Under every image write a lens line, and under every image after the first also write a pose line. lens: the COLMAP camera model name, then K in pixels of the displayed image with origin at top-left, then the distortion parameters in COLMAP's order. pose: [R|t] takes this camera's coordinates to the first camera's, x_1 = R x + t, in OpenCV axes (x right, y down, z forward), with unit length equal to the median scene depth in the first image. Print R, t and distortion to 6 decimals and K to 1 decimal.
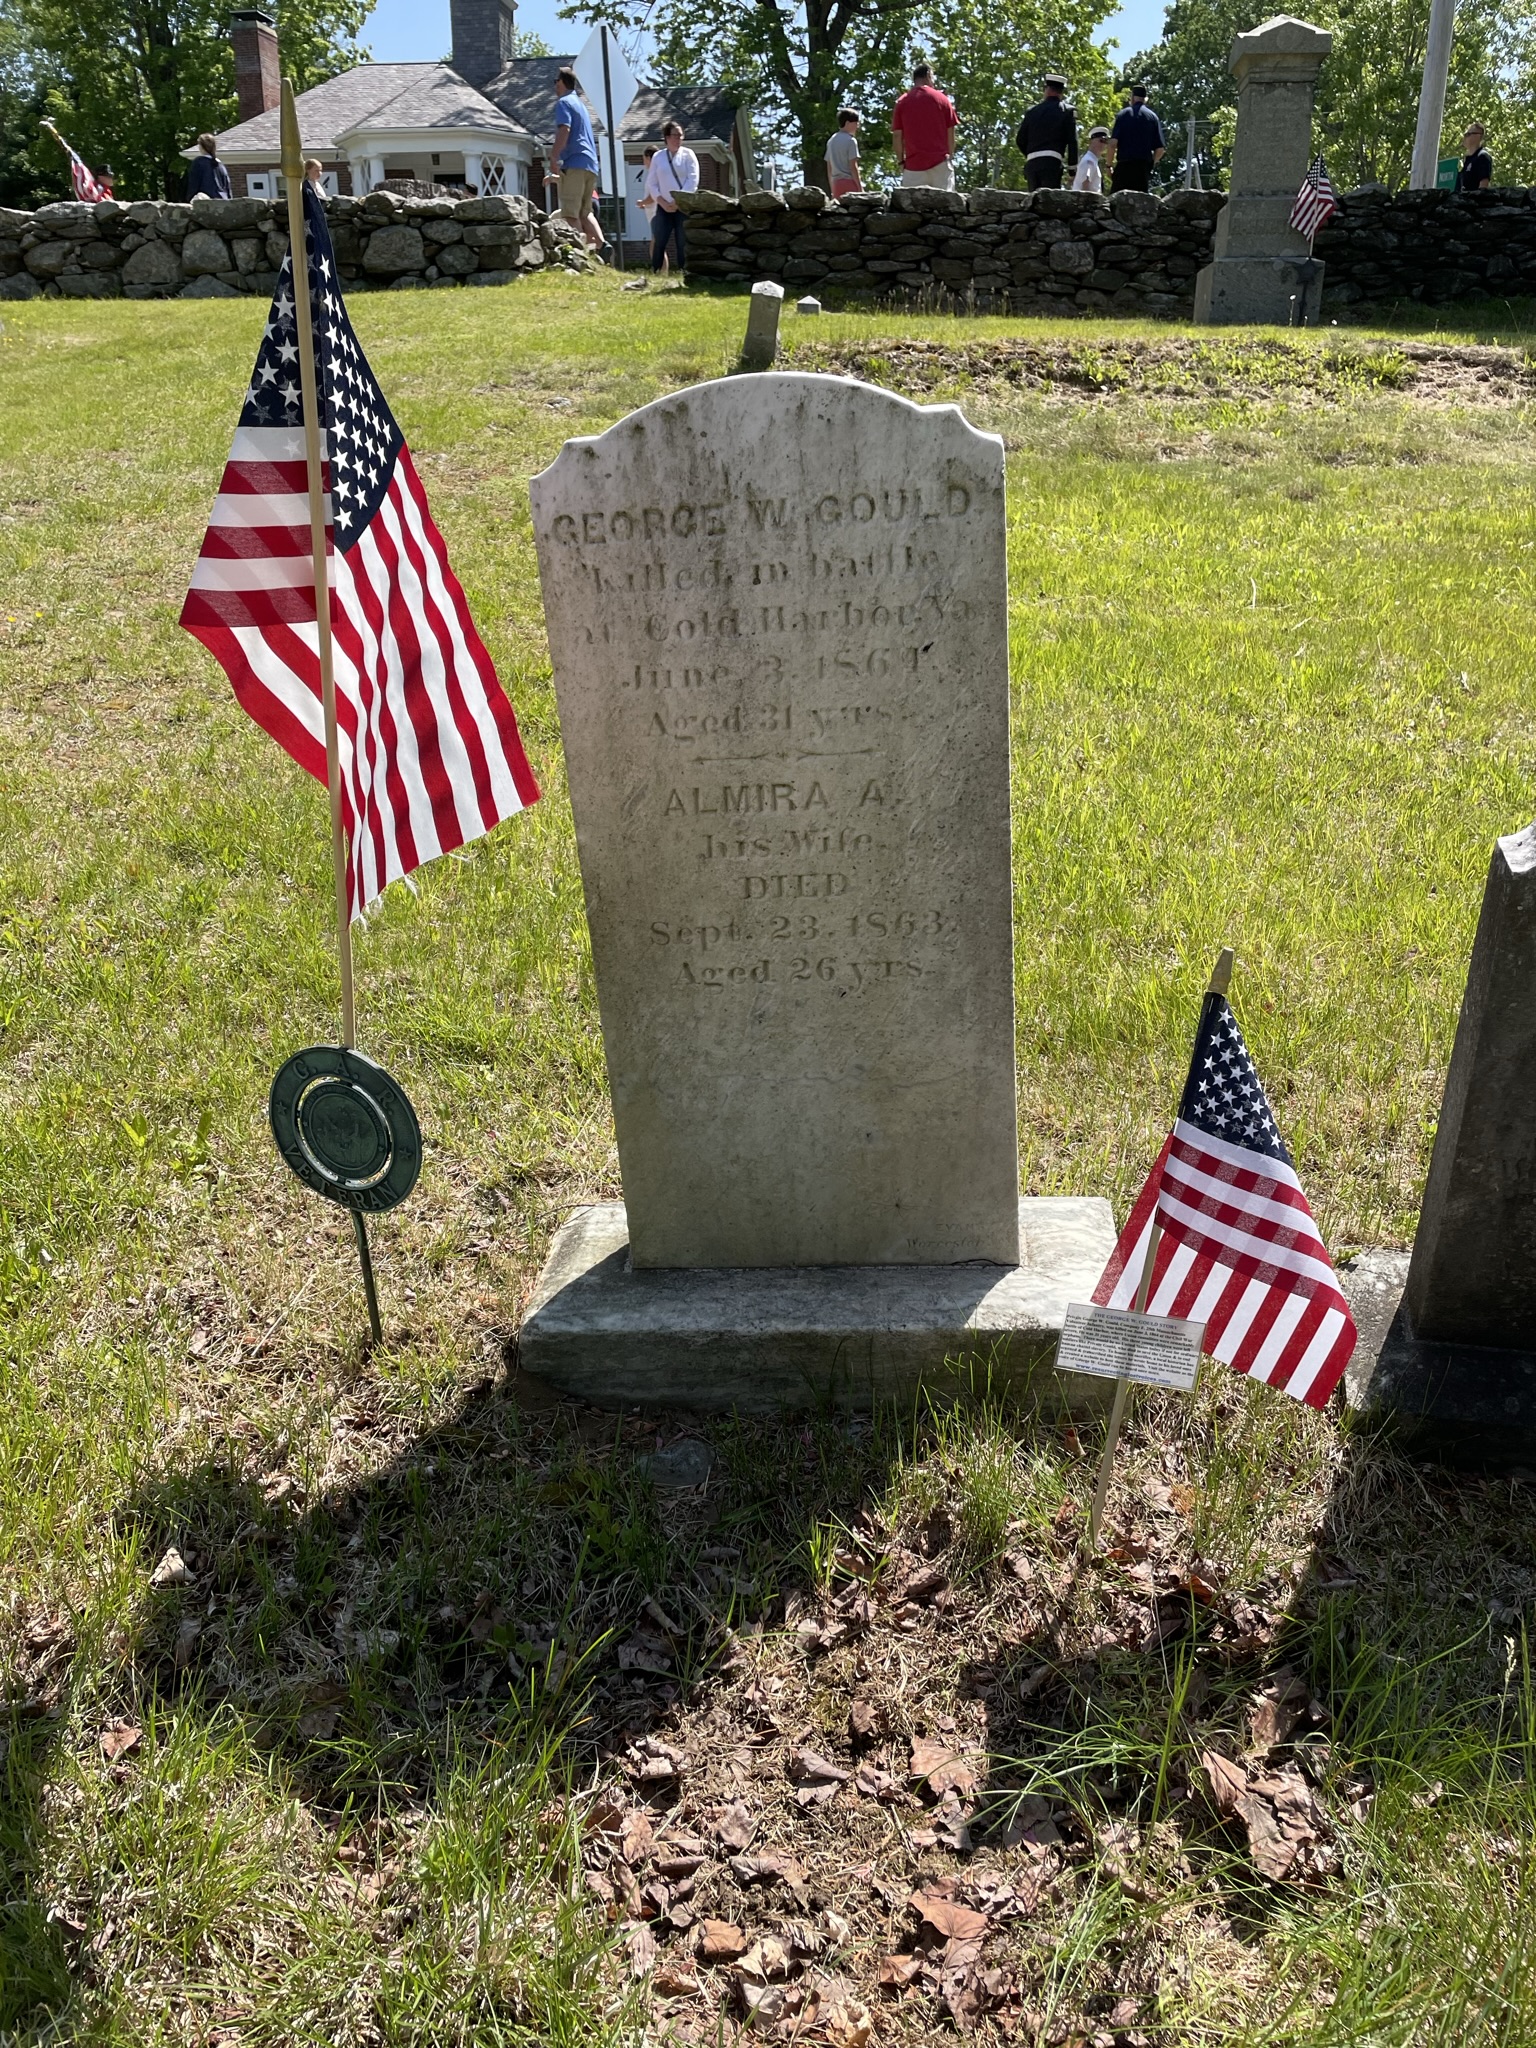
lens RADIAL K [[1545.4, 0, 781.6], [0, 1545.4, 1030.6], [0, 0, 1]] dist [0.085991, -0.113330]
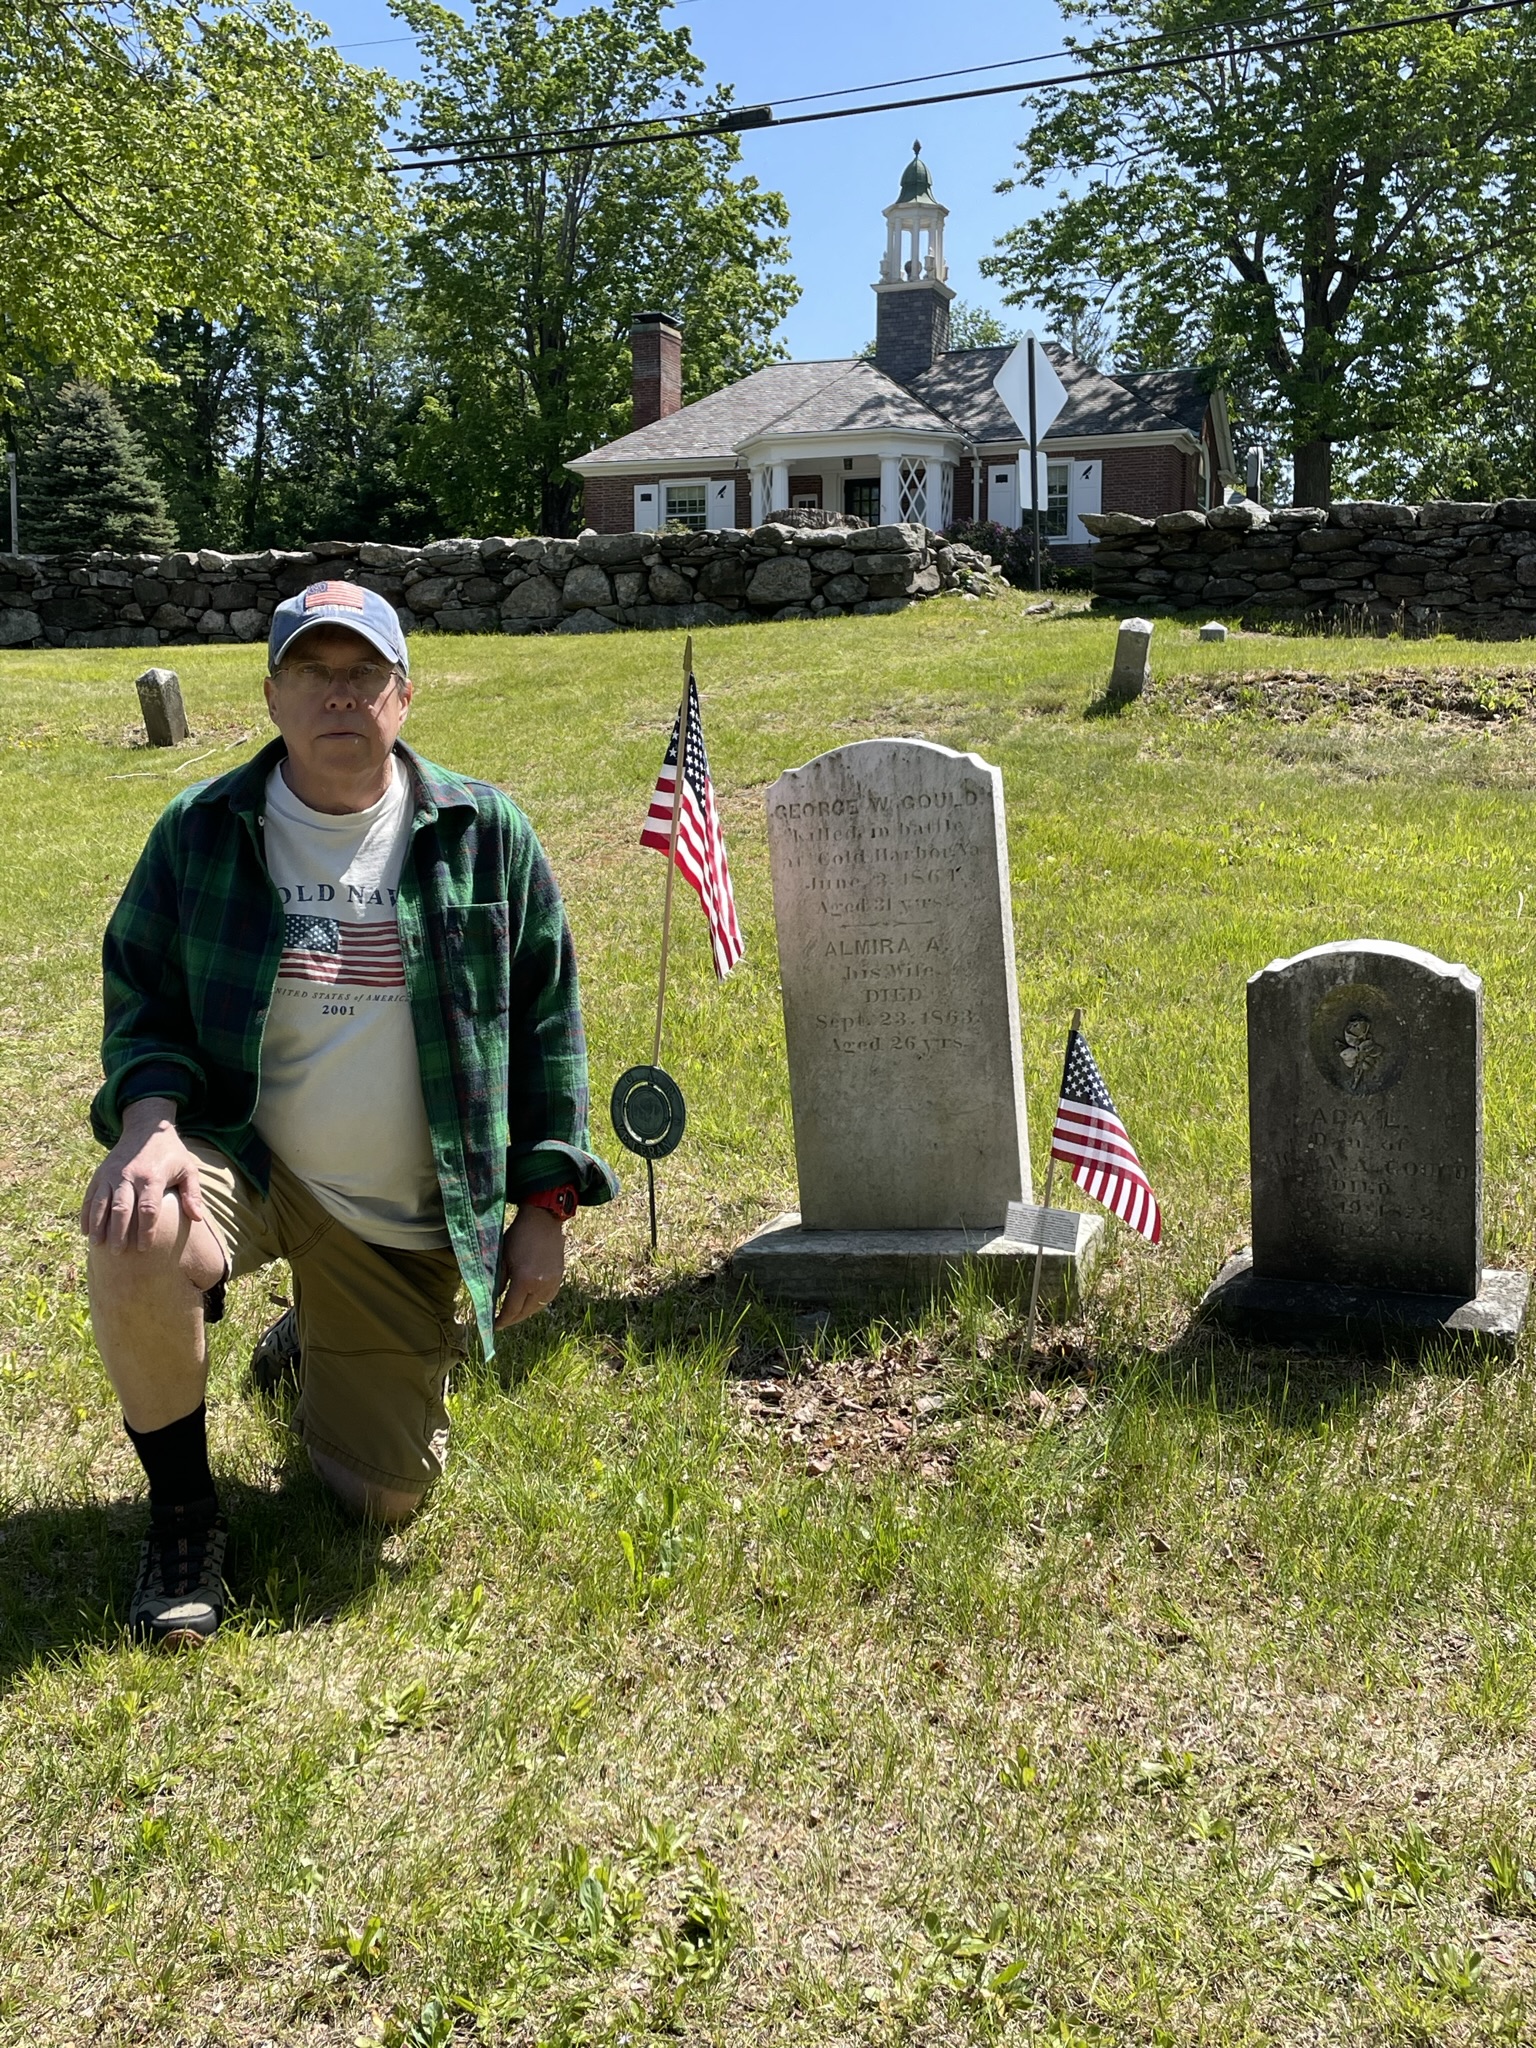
lens RADIAL K [[2155.9, 0, 770.4], [0, 2155.9, 1019.3], [0, 0, 1]] dist [0.121886, -0.372473]
pose [[0.973288, 0.025246, -0.228196, 0.418592], [-0.080195, 0.968713, -0.234872, 0.507255], [0.215127, 0.246898, 0.944861, -1.341362]]
